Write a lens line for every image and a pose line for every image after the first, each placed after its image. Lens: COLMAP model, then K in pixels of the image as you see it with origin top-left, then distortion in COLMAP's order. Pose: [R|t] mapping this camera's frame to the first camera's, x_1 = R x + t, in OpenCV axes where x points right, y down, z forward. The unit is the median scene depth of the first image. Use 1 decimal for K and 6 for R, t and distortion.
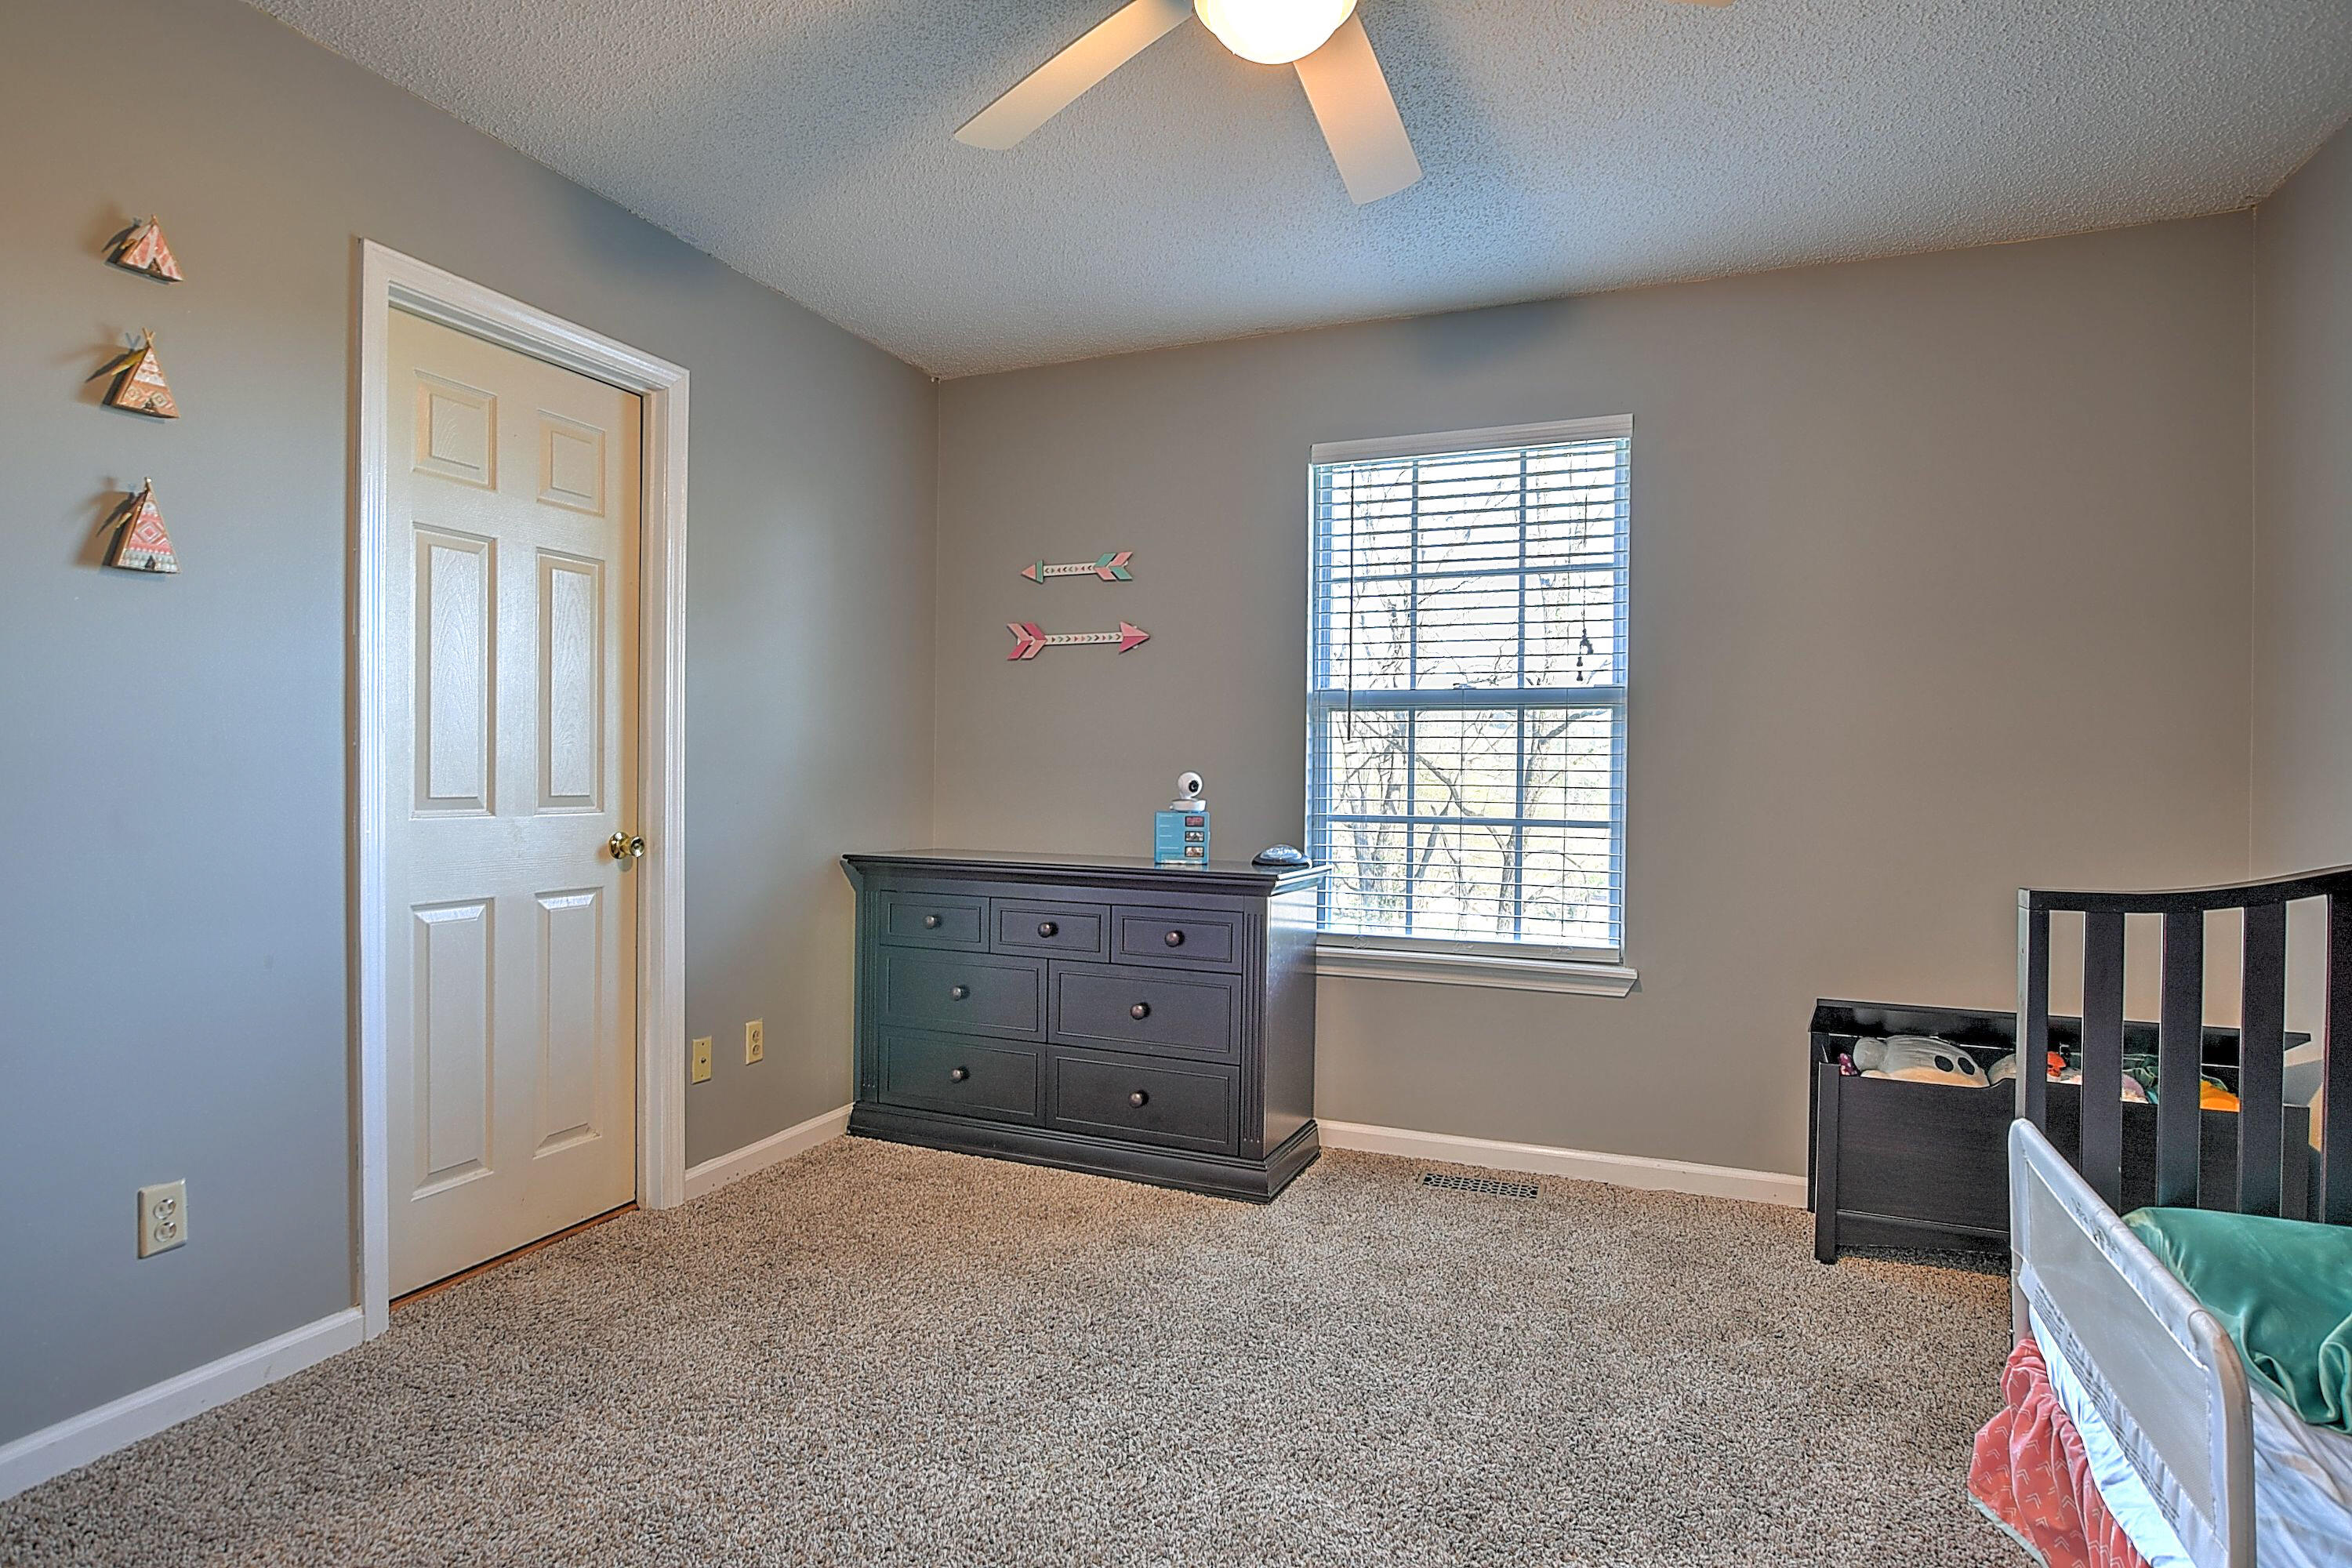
lens RADIAL K [[1226.9, 0, 1157.8], [0, 1226.9, 784.6], [0, 0, 1]] dist [-0.027647, 0.007817]
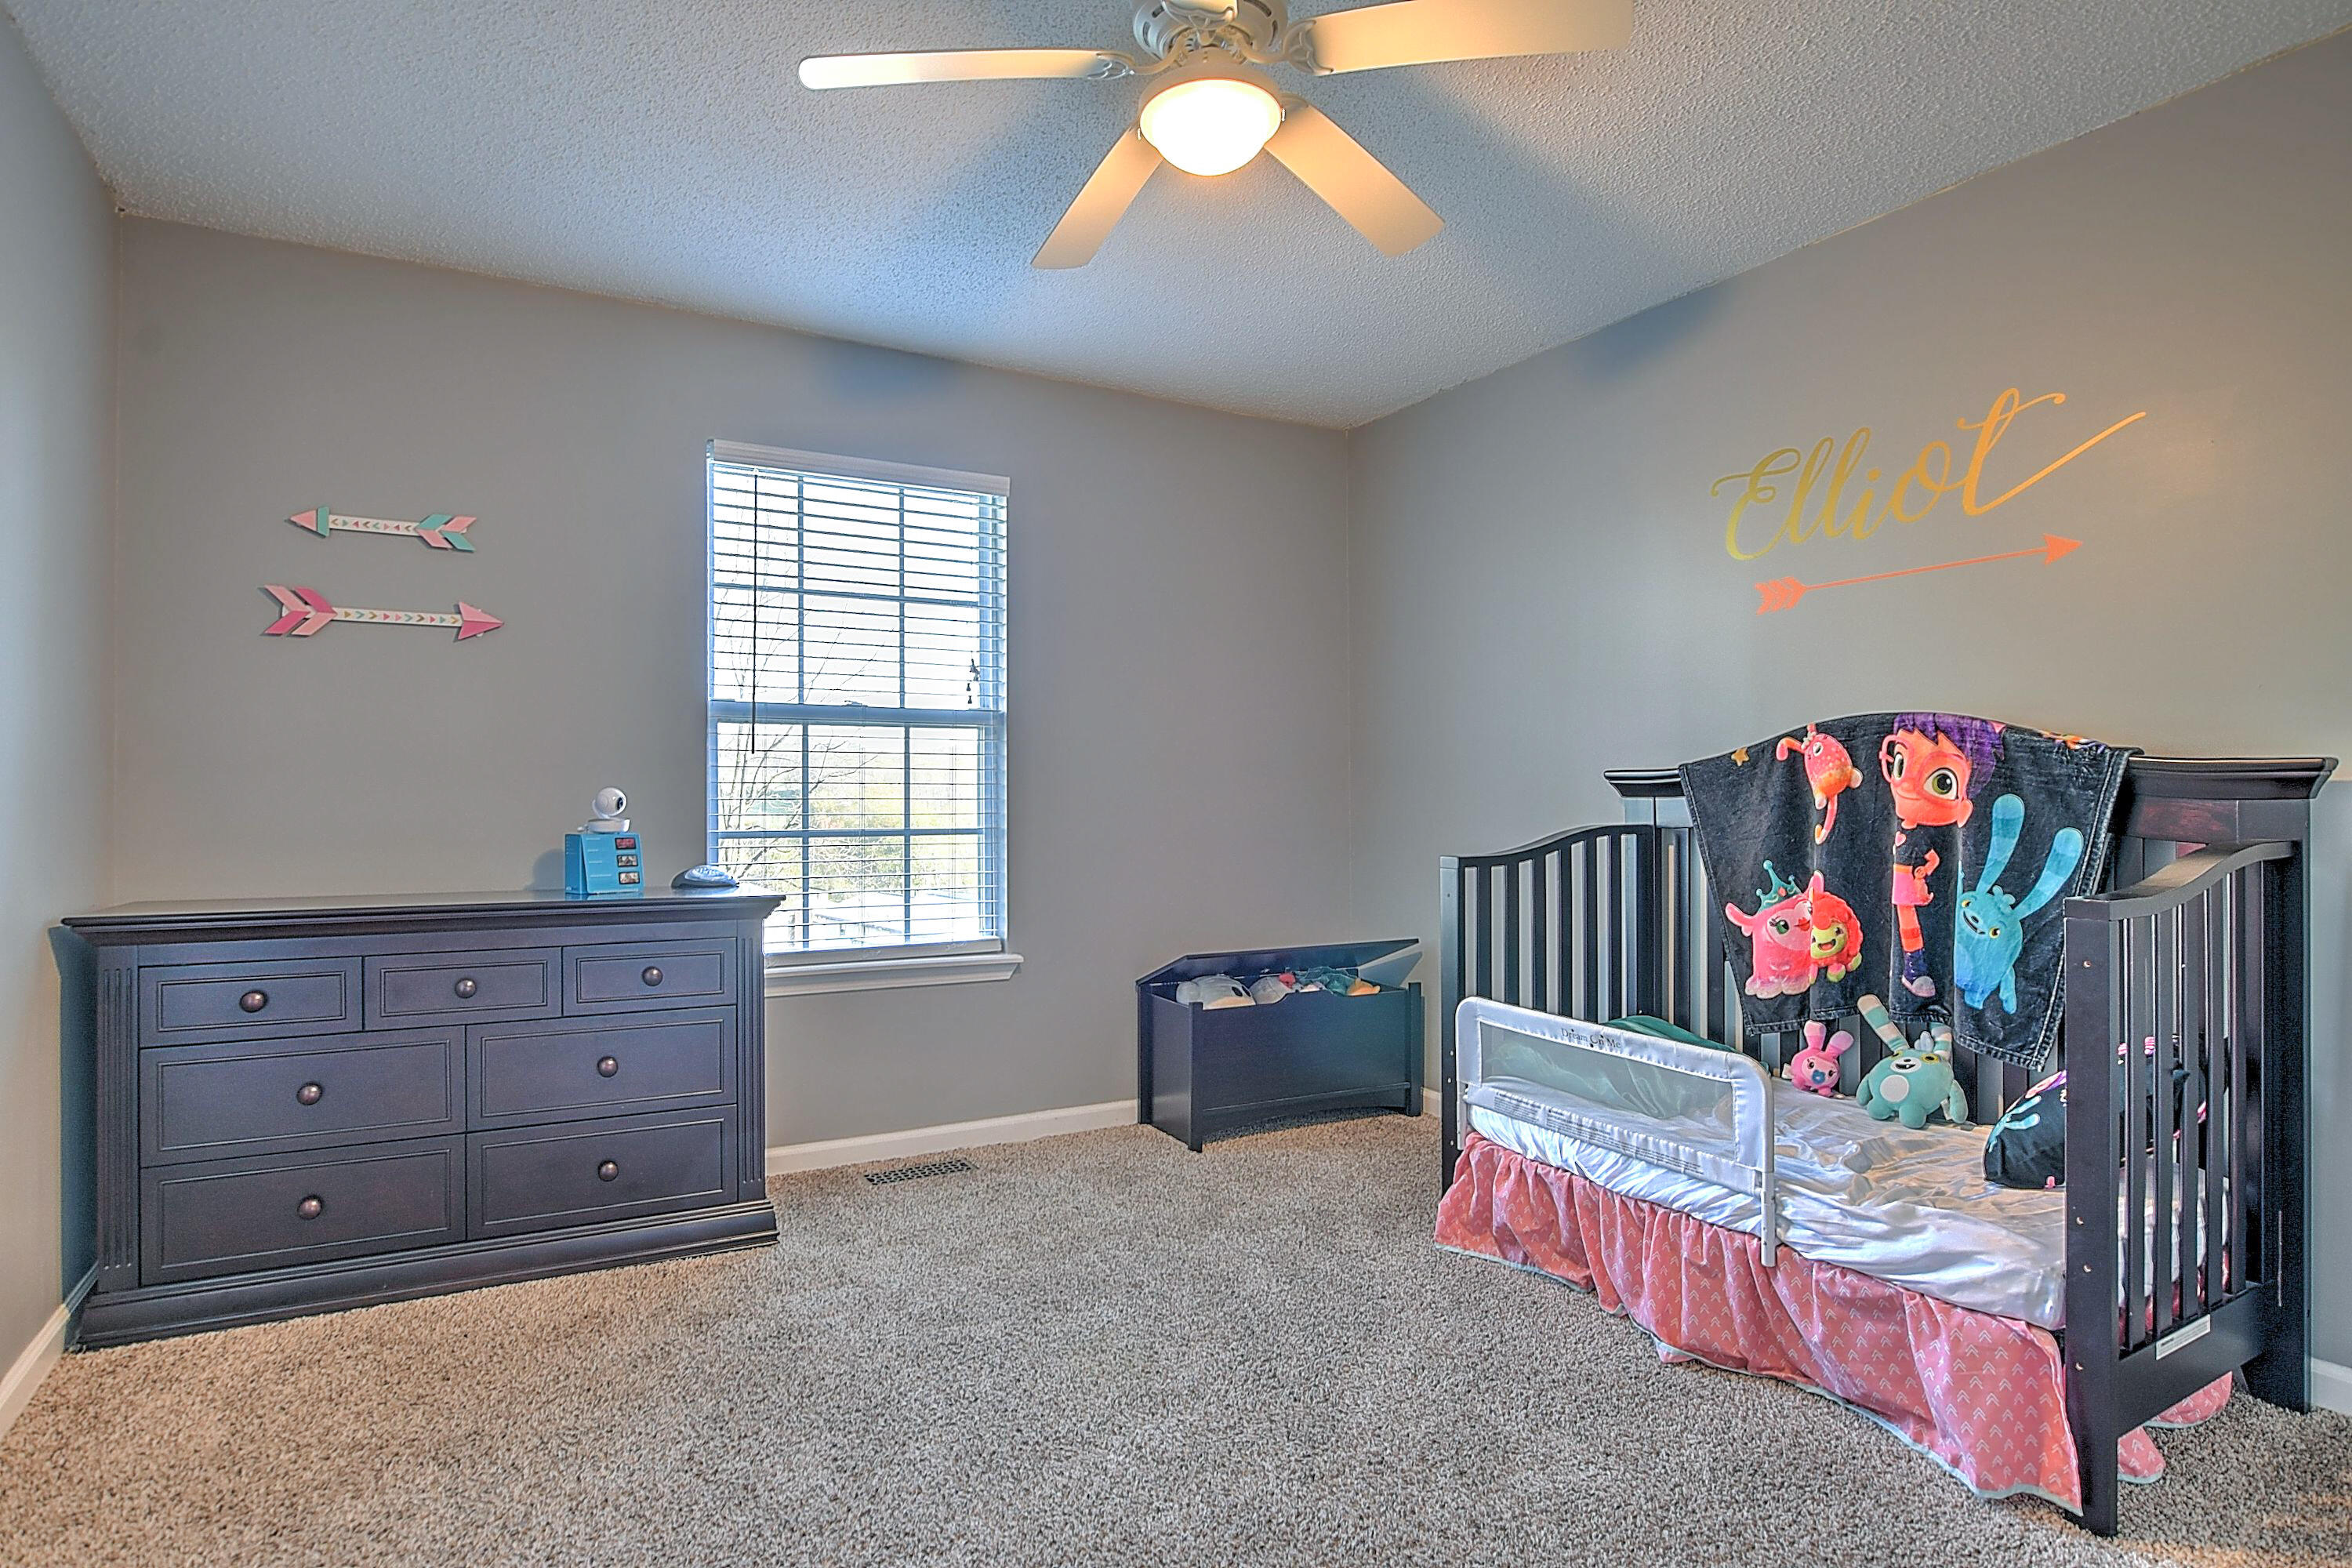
lens RADIAL K [[1226.9, 0, 1157.8], [0, 1226.9, 784.6], [0, 0, 1]] dist [-0.027647, 0.007817]
pose [[0.610045, -0.004679, 0.792353, -0.442874], [0.012583, 0.999914, -0.003783, -0.004283], [-0.792267, 0.012278, 0.610051, 0.172544]]
